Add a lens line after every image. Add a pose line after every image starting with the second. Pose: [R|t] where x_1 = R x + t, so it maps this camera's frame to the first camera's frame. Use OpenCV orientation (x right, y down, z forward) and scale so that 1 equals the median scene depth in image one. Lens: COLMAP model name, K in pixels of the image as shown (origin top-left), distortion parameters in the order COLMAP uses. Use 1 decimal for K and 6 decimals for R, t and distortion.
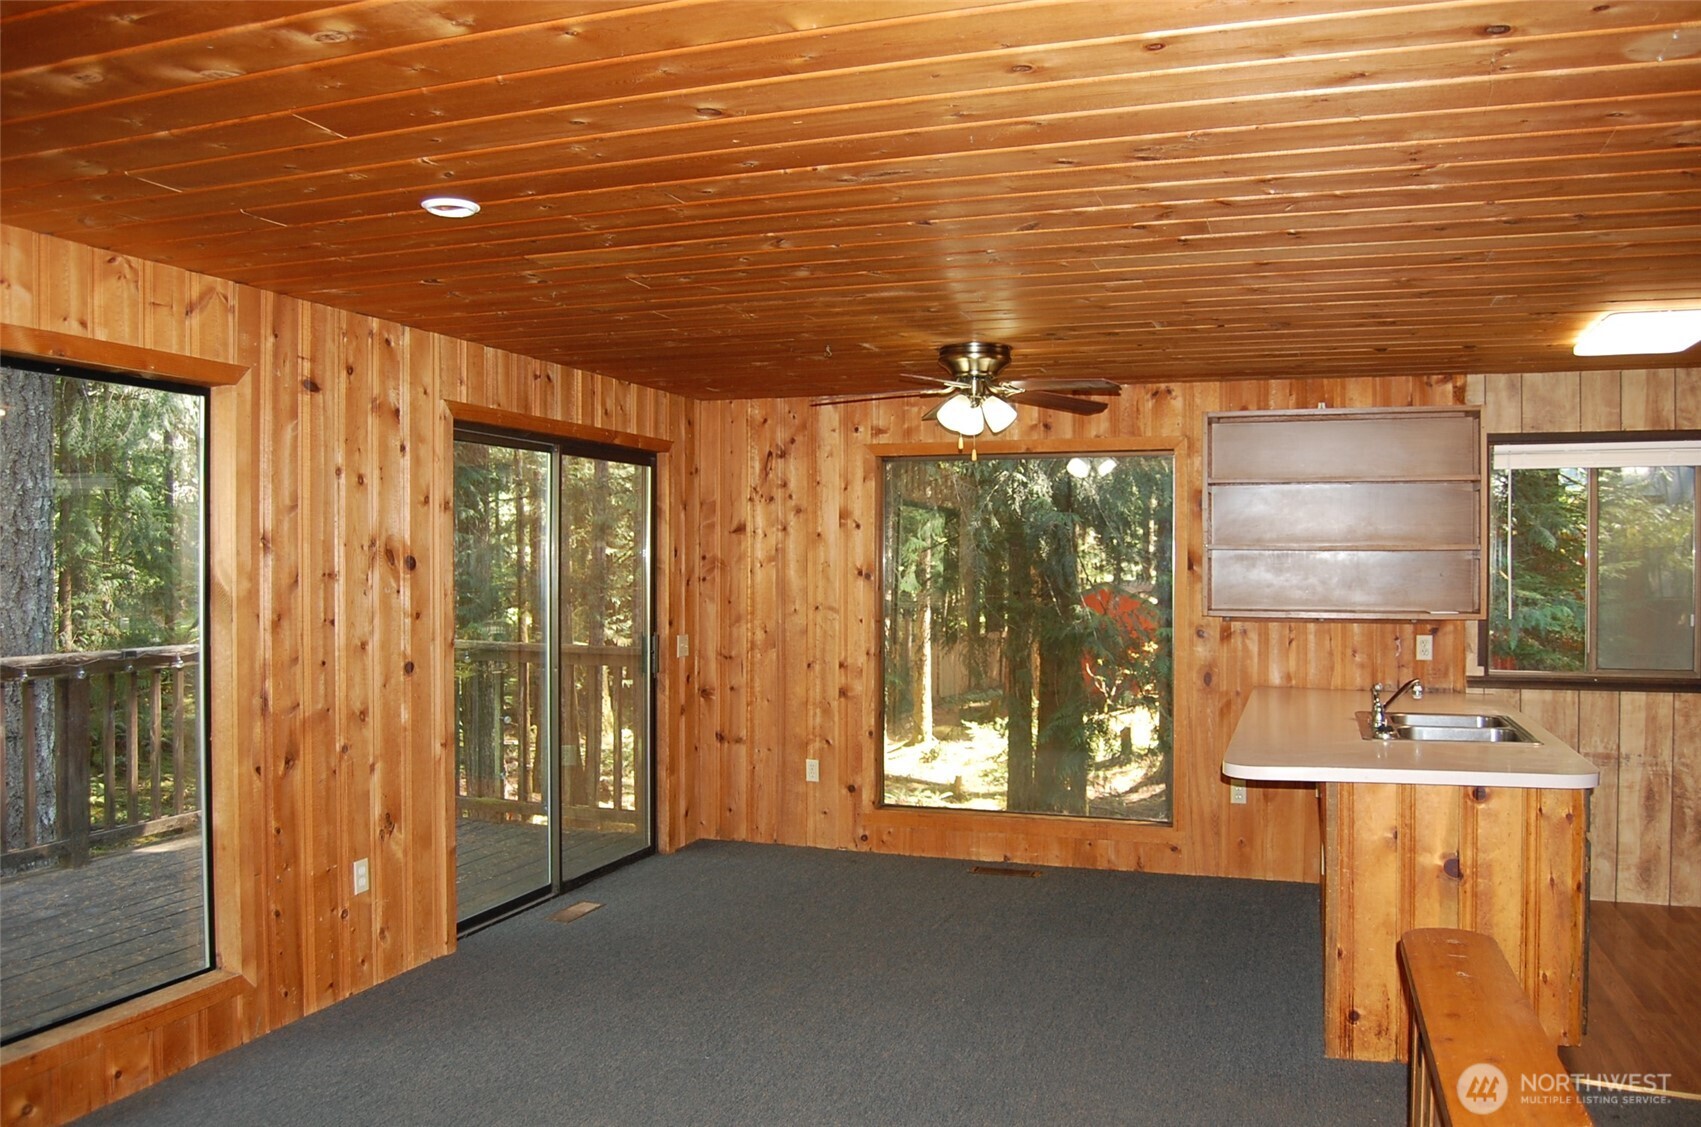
lens RADIAL K [[1335.0, 0, 850.5], [0, 1335.0, 563.5], [0, 0, 1]] dist [-0.083281, 0.014783]
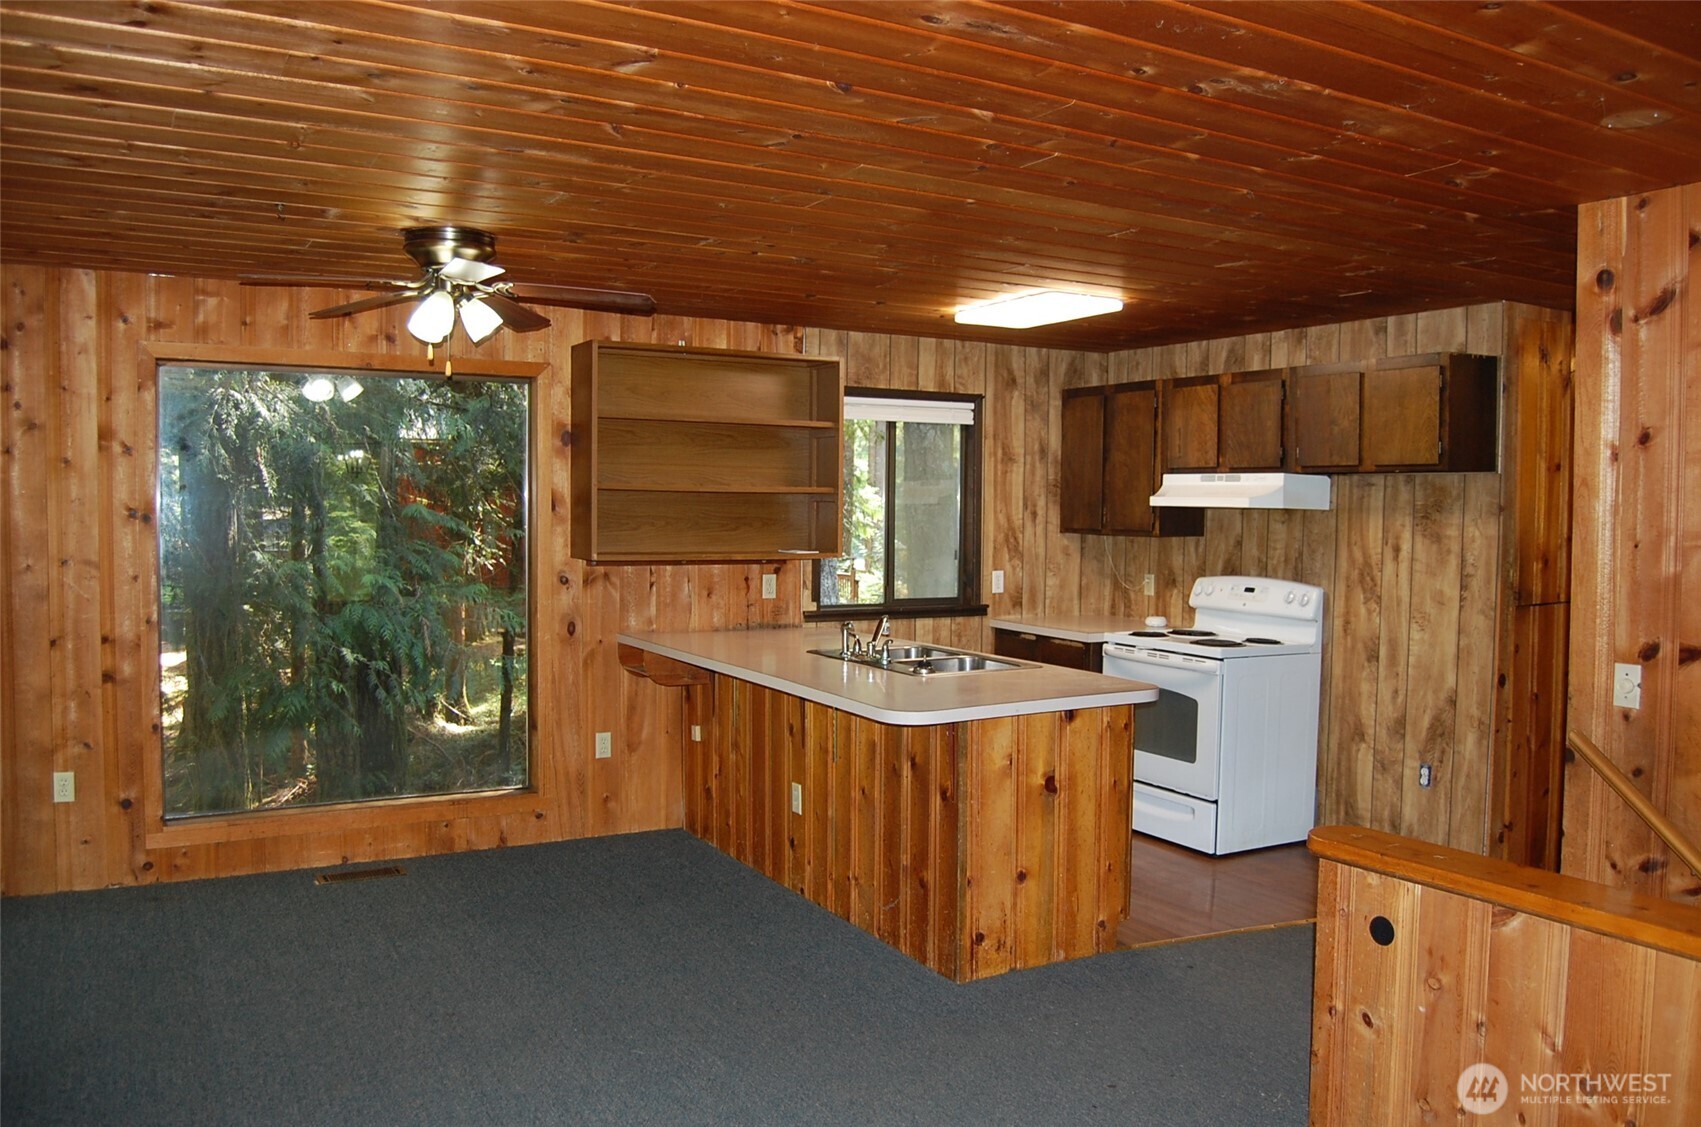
lens RADIAL K [[1335.0, 0, 850.5], [0, 1335.0, 563.5], [0, 0, 1]] dist [-0.083281, 0.014783]
pose [[0.659501, -0.026071, 0.751251, -0.299159], [-0.008843, 0.999060, 0.042435, 0.000375], [-0.751651, -0.034629, 0.658651, 0.241973]]
